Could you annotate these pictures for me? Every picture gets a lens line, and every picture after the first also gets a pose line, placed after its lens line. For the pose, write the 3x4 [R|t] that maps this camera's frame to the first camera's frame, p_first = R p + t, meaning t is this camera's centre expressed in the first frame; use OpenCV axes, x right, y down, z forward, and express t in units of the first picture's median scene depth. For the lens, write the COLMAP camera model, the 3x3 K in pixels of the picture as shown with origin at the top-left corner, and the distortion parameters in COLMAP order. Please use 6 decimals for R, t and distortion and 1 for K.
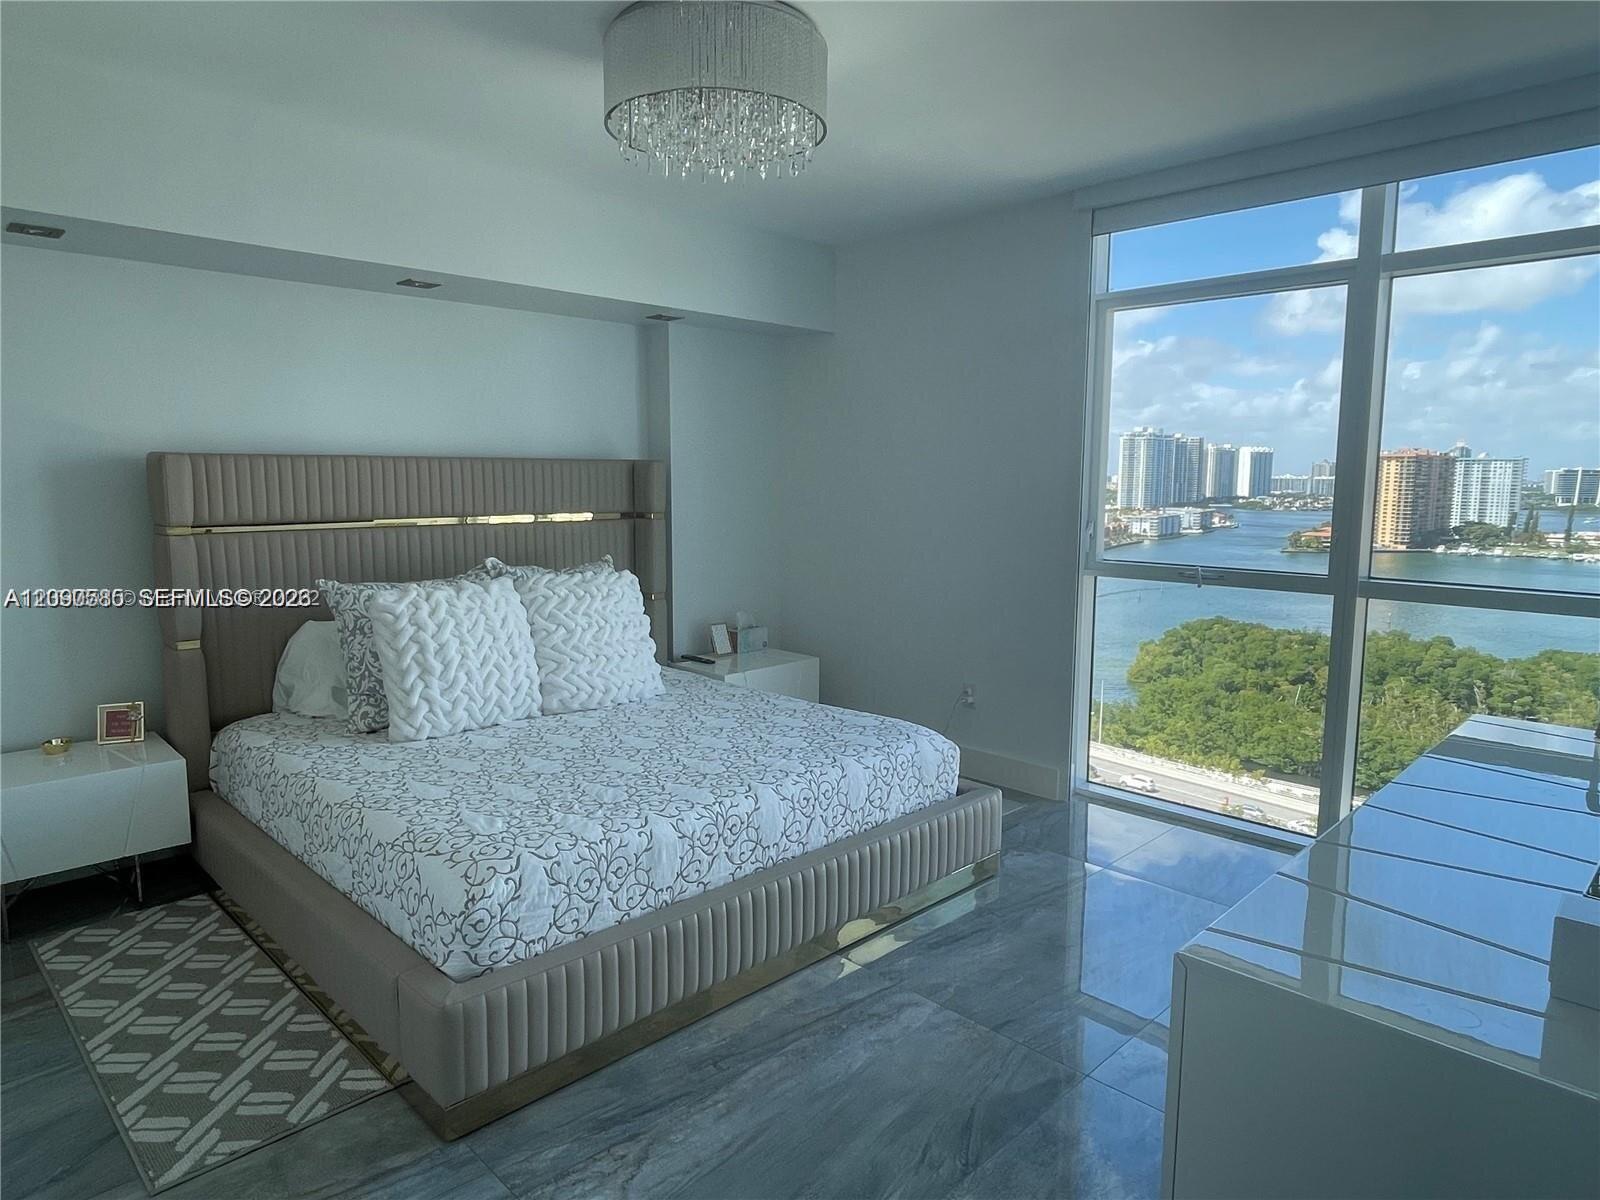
lens RADIAL K [[984.0, 0, 800.0], [0, 984.0, 600.0], [0, 0, 1]] dist [-0.000791, -0.000290]
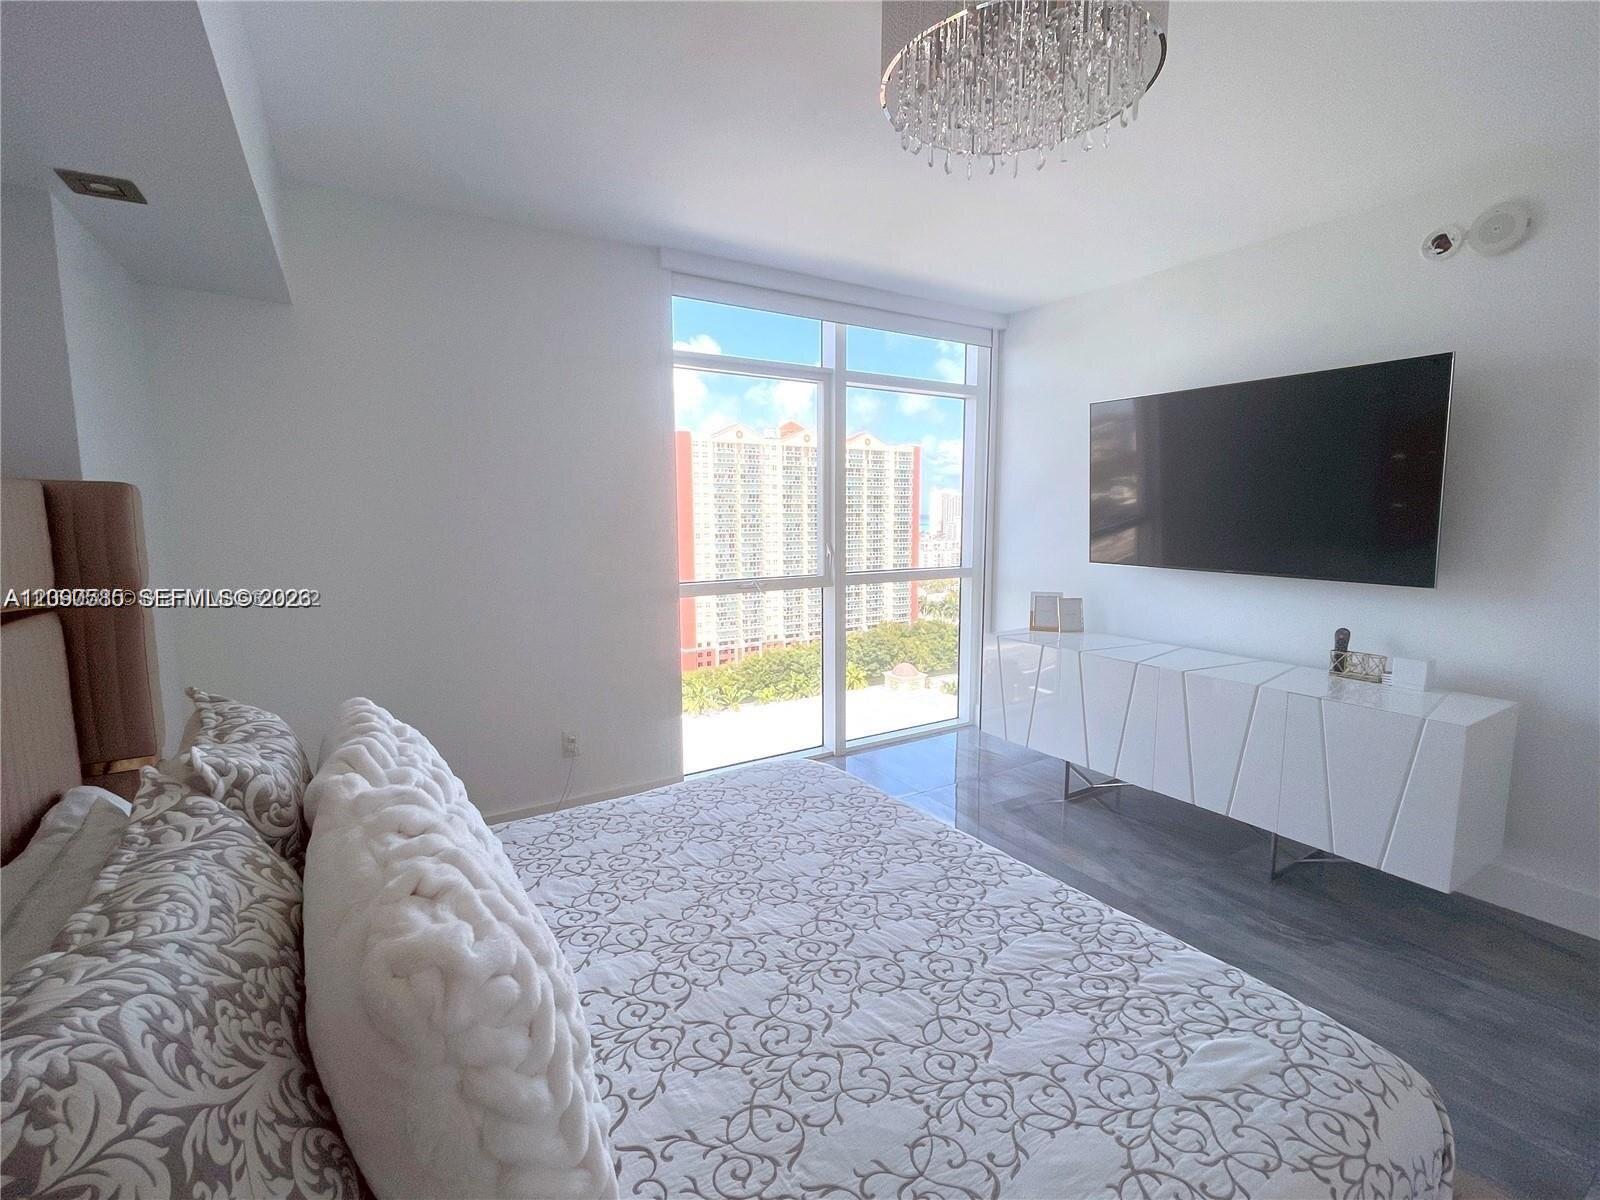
lens RADIAL K [[720.4, 0, 800.0], [0, 720.4, 600.0], [0, 0, 1]] dist [-0.000171, -0.000125]
pose [[0.219201, -0.121714, 0.968058, -0.581268], [0.131814, 0.986786, 0.094222, -0.103497], [-0.966735, 0.106950, 0.232348, 0.830041]]
